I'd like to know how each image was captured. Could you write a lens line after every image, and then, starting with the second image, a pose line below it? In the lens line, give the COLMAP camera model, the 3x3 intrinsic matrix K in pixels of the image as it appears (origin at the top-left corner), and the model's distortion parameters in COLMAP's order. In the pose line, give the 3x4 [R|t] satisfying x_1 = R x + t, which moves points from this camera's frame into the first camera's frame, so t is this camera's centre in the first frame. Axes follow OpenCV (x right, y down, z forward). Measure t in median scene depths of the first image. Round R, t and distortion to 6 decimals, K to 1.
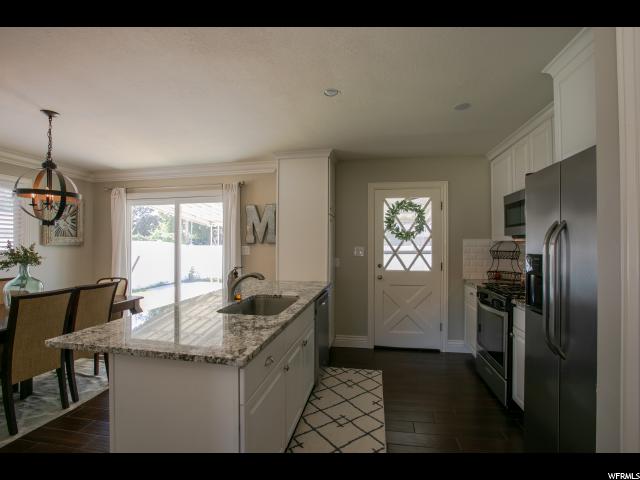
lens RADIAL K [[317.7, 0, 316.4], [0, 317.7, 243.1], [0, 0, 1]] dist [-0.087659, 0.048437]
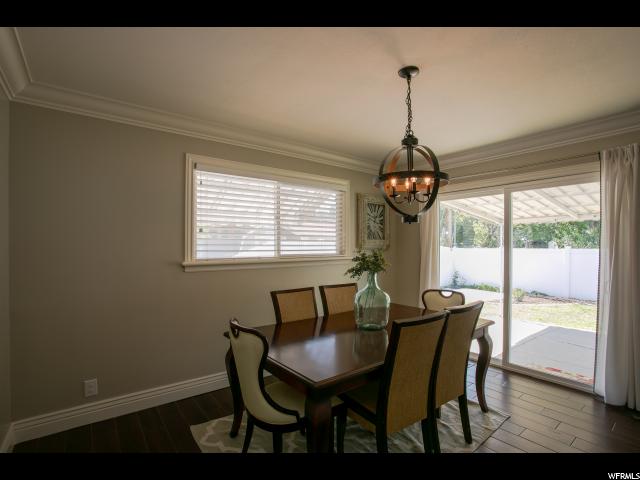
lens RADIAL K [[317.7, 0, 316.4], [0, 317.7, 243.1], [0, 0, 1]] dist [-0.087659, 0.048437]
pose [[0.744987, -0.008490, -0.667025, -0.355448], [0.003232, 0.999953, -0.009117, -0.001279], [0.667071, 0.004636, 0.744980, 0.188259]]
